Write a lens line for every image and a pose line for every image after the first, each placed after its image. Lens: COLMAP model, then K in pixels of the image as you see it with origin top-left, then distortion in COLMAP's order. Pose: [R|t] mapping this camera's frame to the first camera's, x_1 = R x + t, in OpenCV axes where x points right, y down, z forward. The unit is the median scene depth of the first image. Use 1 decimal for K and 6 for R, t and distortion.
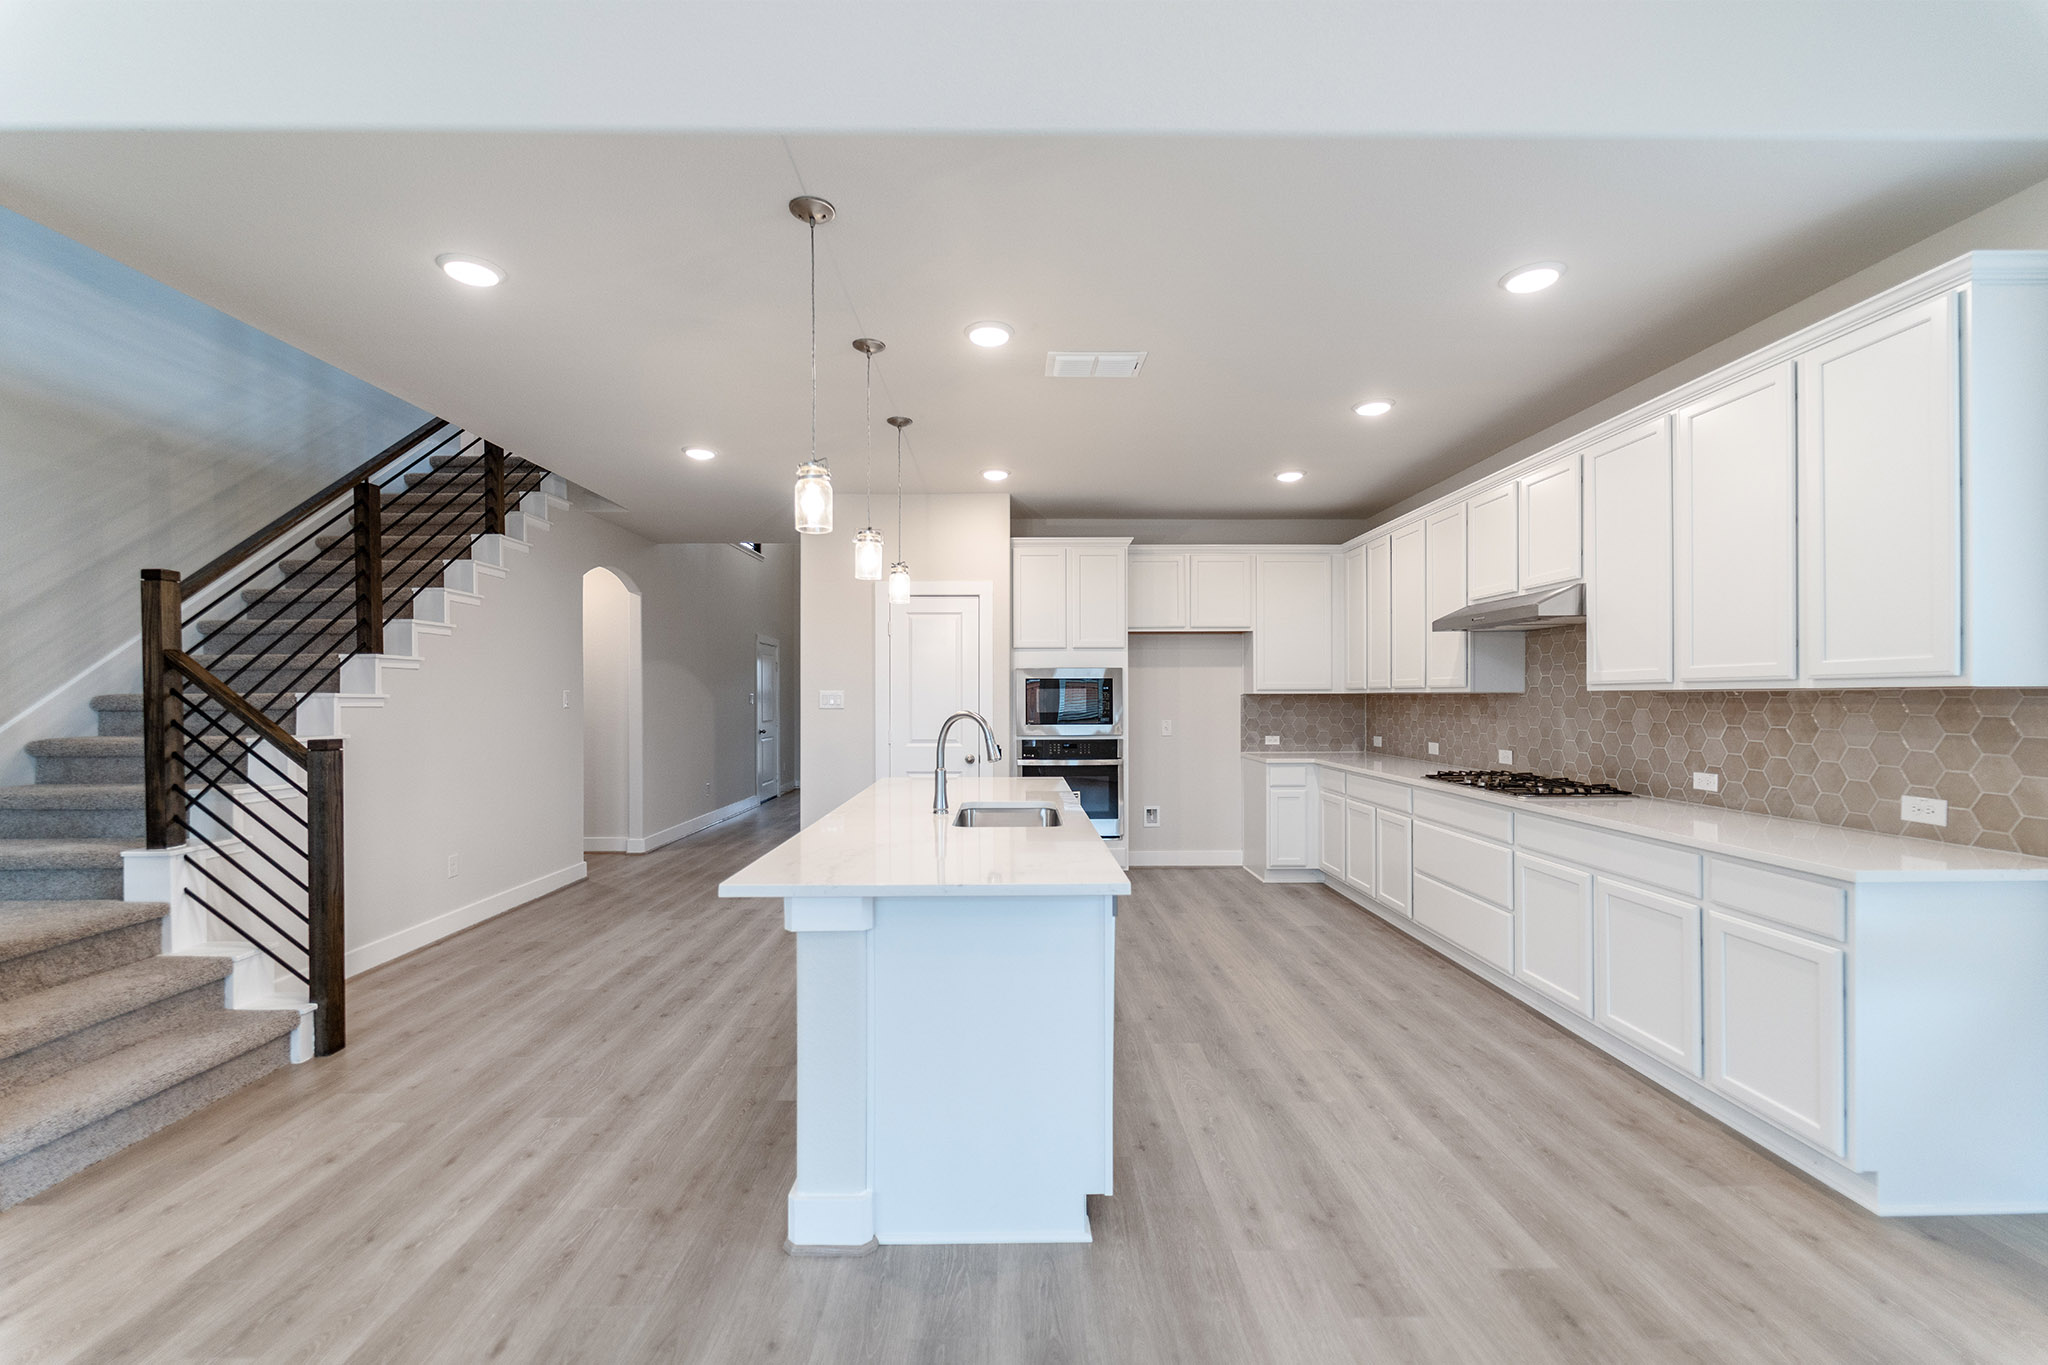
lens RADIAL K [[831.1, 0, 1022.4], [0, 831.1, 696.9], [0, 0, 1]] dist [0.002213, -0.002136]
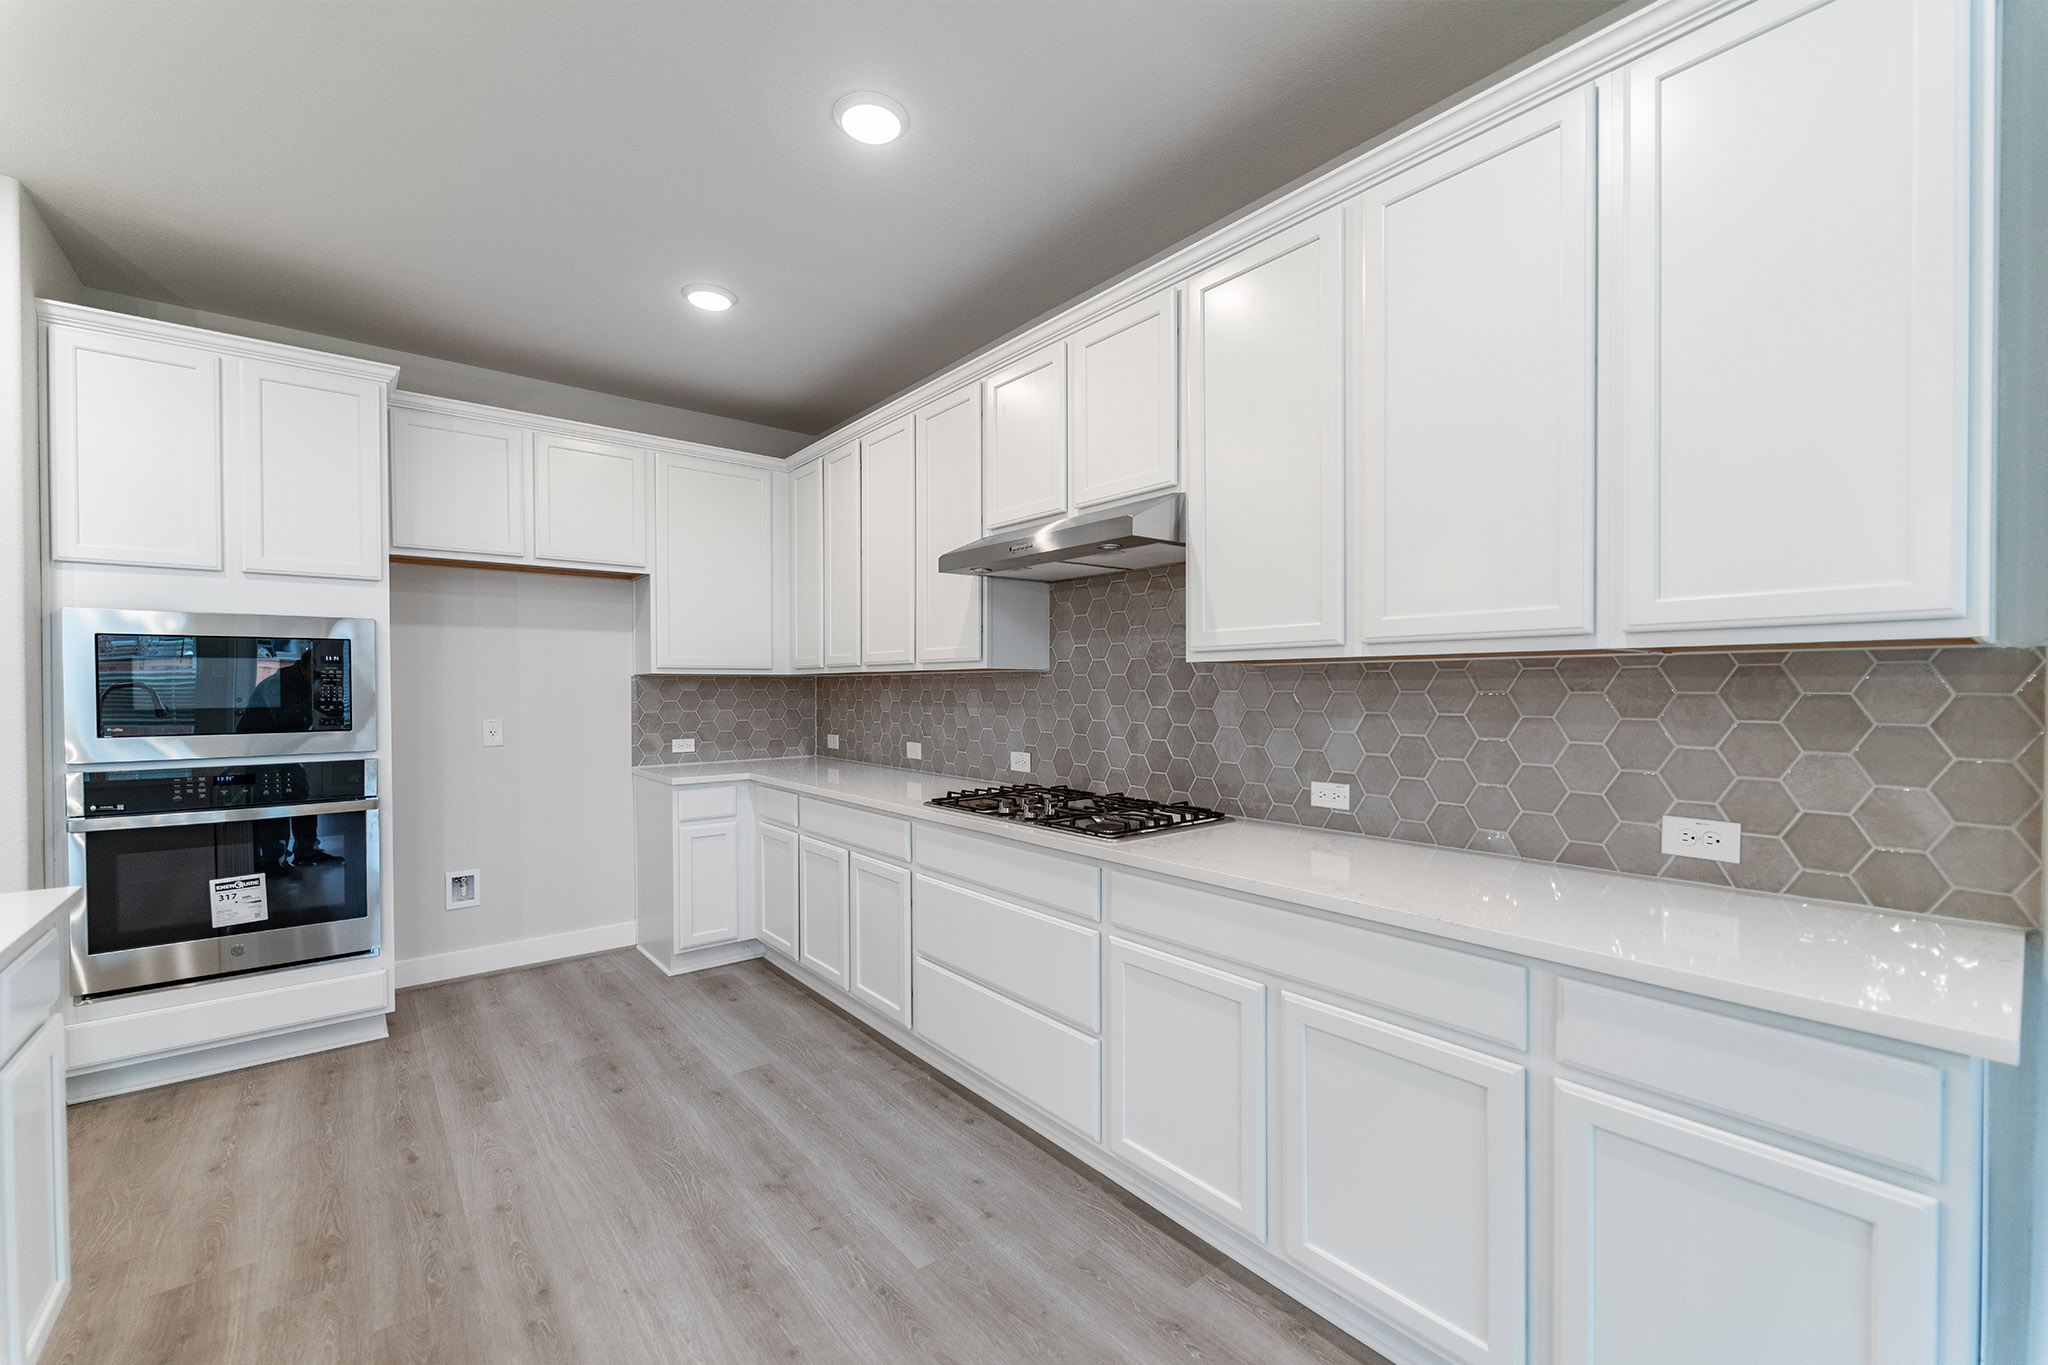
lens RADIAL K [[831.1, 0, 1022.4], [0, 831.1, 696.9], [0, 0, 1]] dist [0.002213, -0.002136]
pose [[0.782024, -0.007563, 0.623202, 0.147669], [0.001060, 0.999941, 0.010805, 0.009821], [-0.623247, -0.007789, 0.781986, 0.466257]]
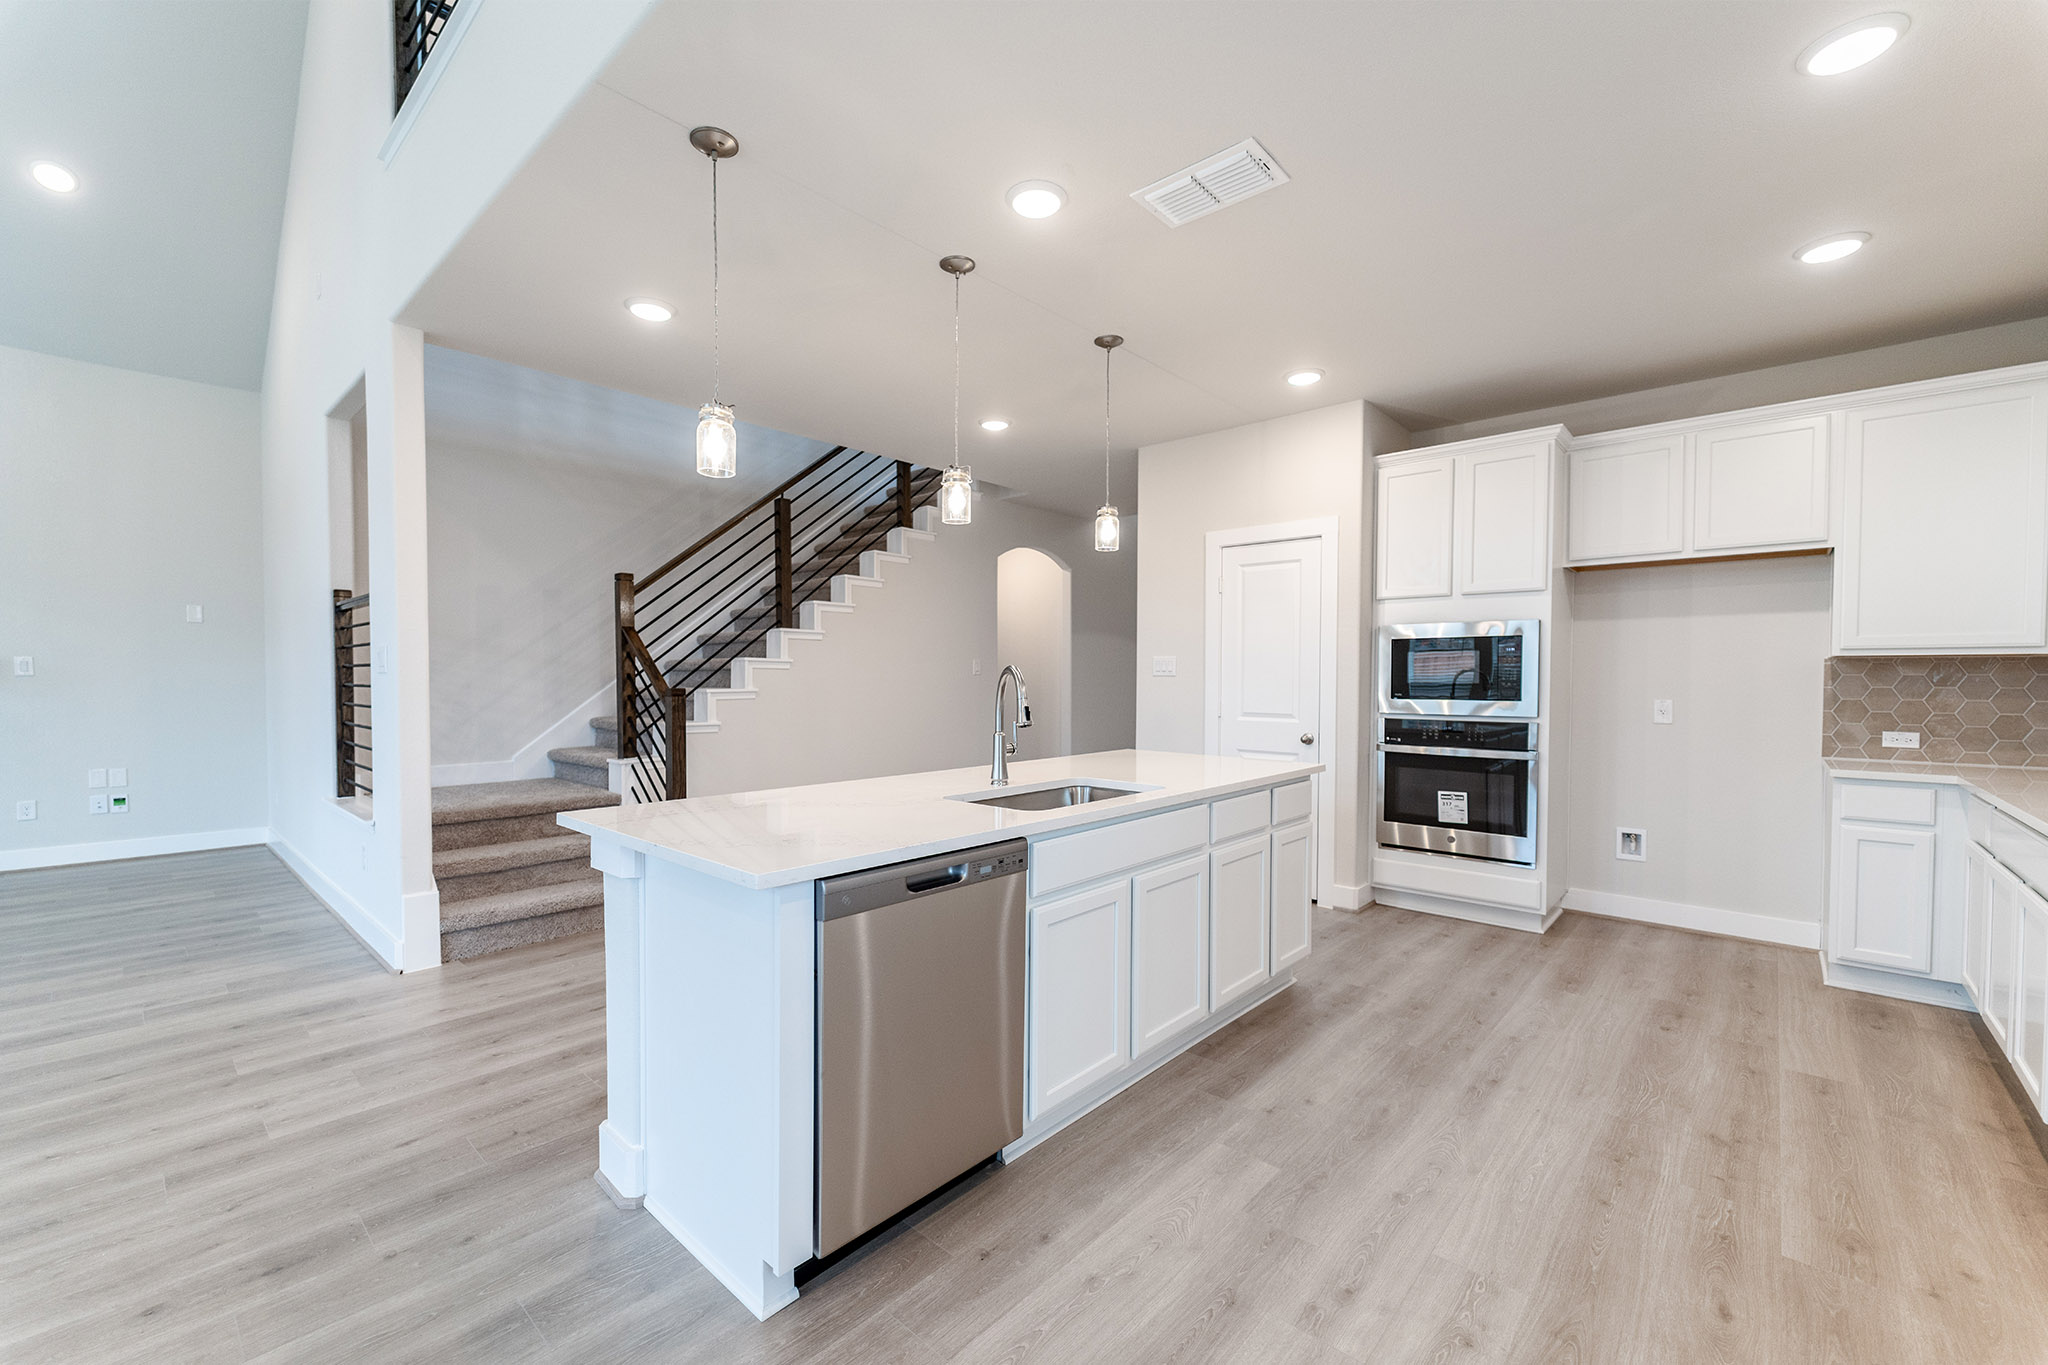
lens RADIAL K [[831.1, 0, 1022.4], [0, 831.1, 696.9], [0, 0, 1]] dist [0.002213, -0.002136]
pose [[0.732972, 0.022948, -0.679872, 0.360787], [-0.007051, 0.999633, 0.026139, 0.018396], [0.680223, -0.014366, 0.732865, 0.274178]]
